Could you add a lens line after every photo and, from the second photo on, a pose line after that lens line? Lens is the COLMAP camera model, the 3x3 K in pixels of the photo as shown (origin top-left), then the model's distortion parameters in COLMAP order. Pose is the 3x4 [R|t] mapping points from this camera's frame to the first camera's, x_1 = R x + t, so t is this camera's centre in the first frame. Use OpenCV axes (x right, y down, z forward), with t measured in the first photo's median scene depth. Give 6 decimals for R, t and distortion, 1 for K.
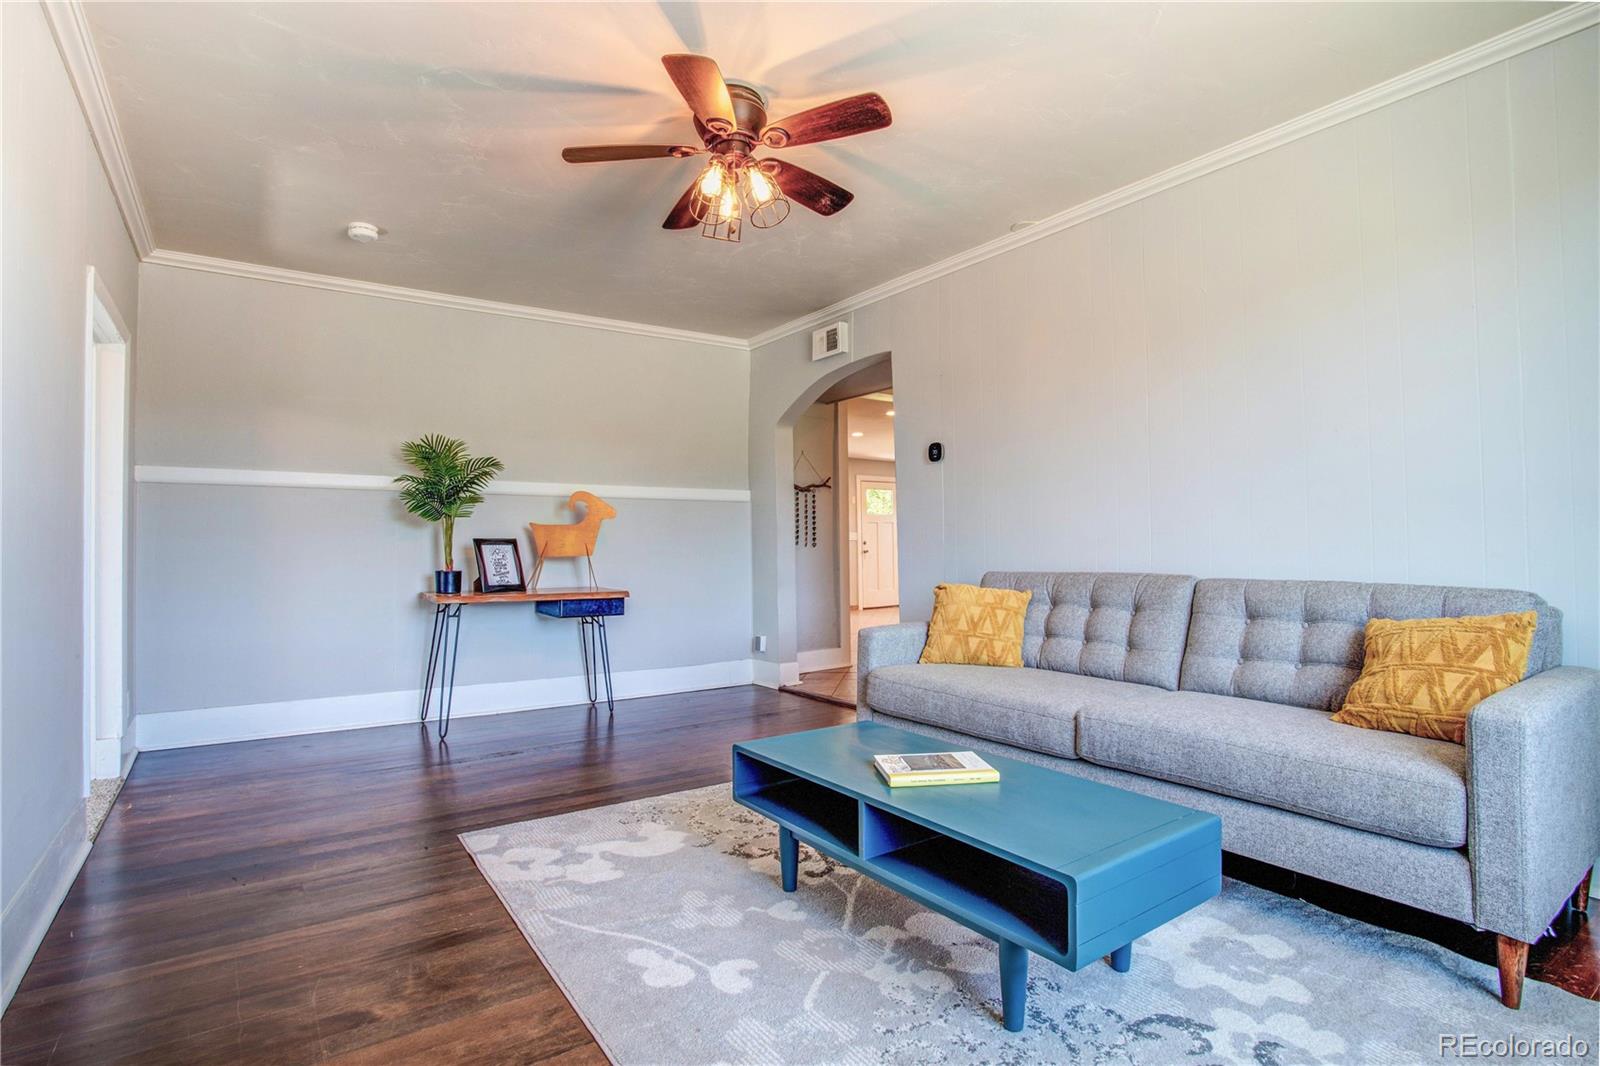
lens RADIAL K [[777.2, 0, 768.1], [0, 777.2, 541.9], [0, 0, 1]] dist [-0.067173, 0.018854]
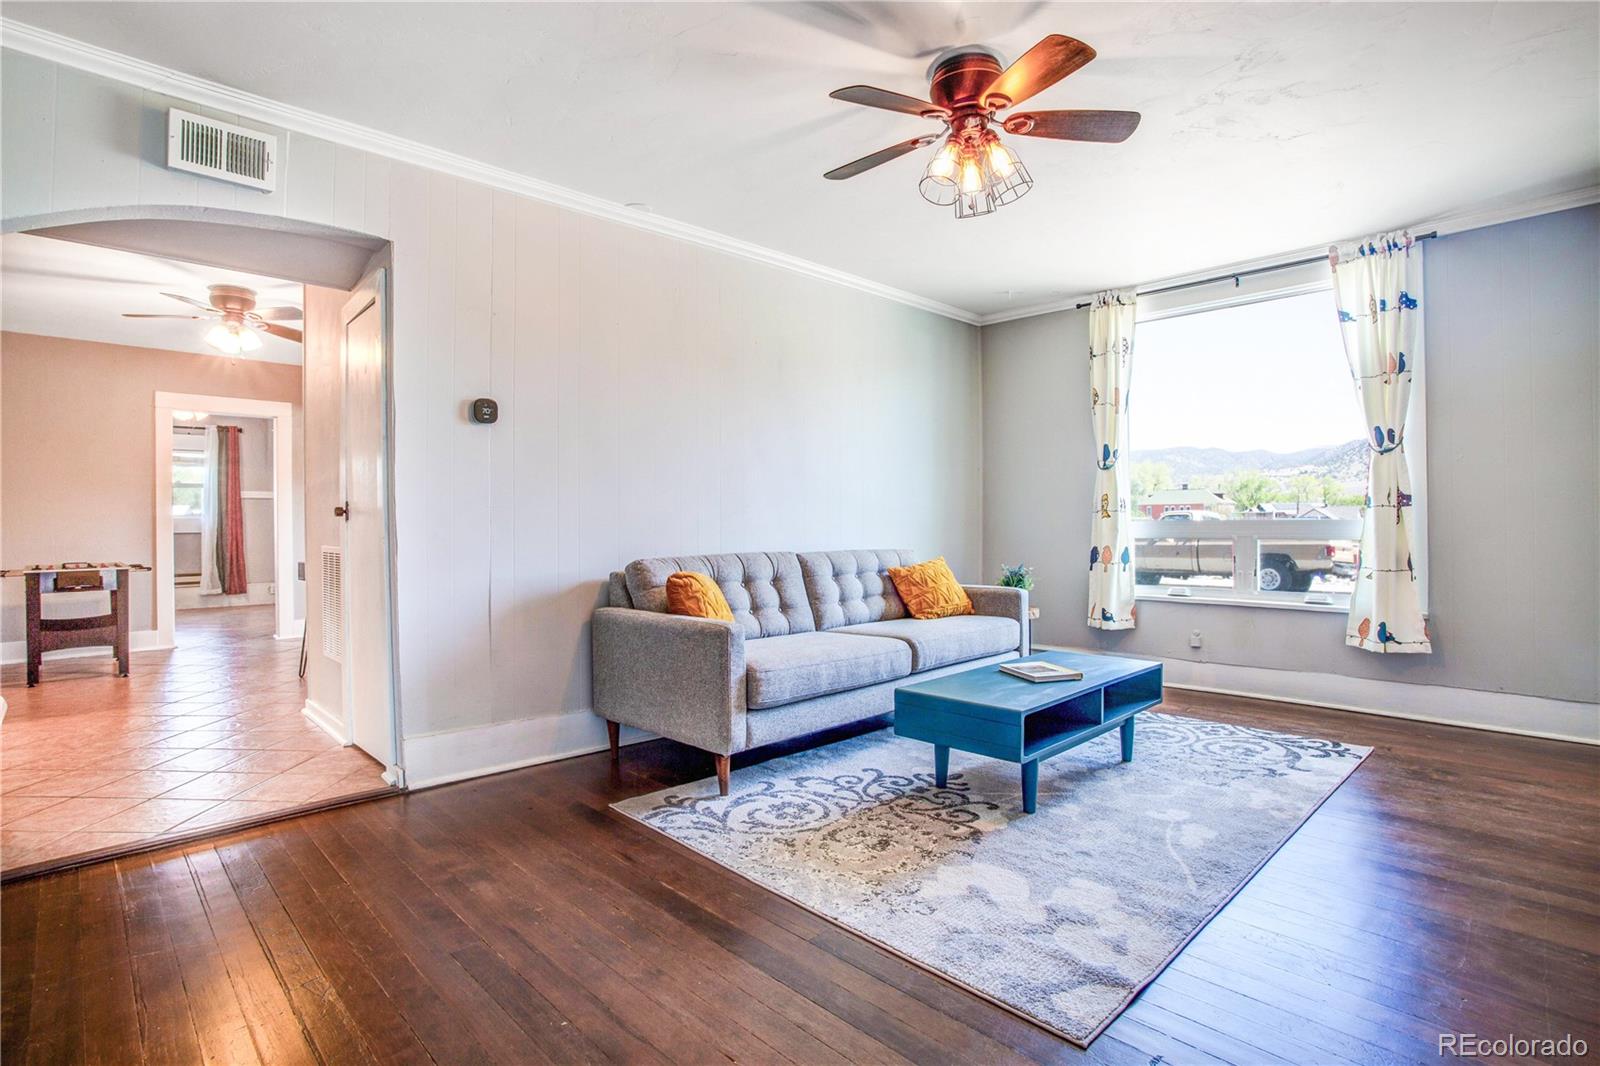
lens RADIAL K [[777.2, 0, 795.2], [0, 777.2, 524.1], [0, 0, 1]] dist [-0.067173, 0.018854]
pose [[-0.180413, 0.017736, 0.983431, -0.988919], [0.002760, 0.999843, -0.017526, 0.016769], [-0.983587, -0.000448, -0.180434, 1.418900]]
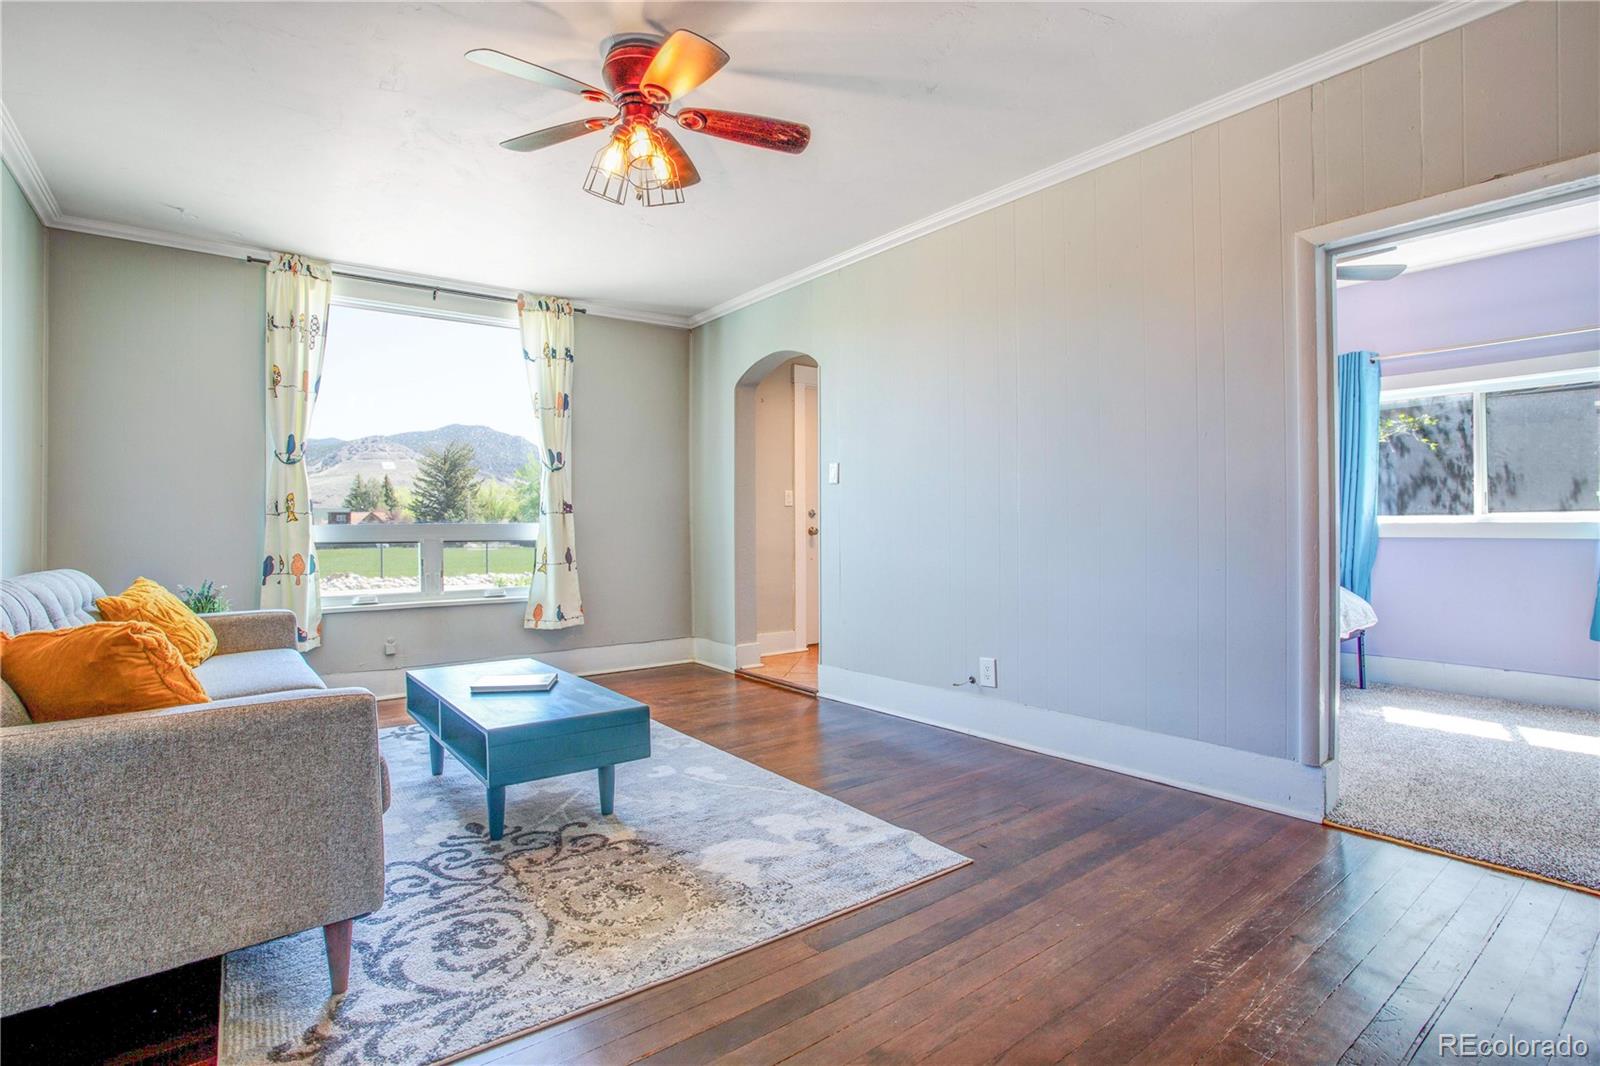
lens RADIAL K [[777.2, 0, 796.0], [0, 777.2, 529.8], [0, 0, 1]] dist [-0.067173, 0.018854]
pose [[-0.997545, 0.025906, -0.065053, -0.178872], [0.025861, 0.999664, 0.001532, 0.012927], [0.065071, -0.000154, -0.997881, 1.993824]]
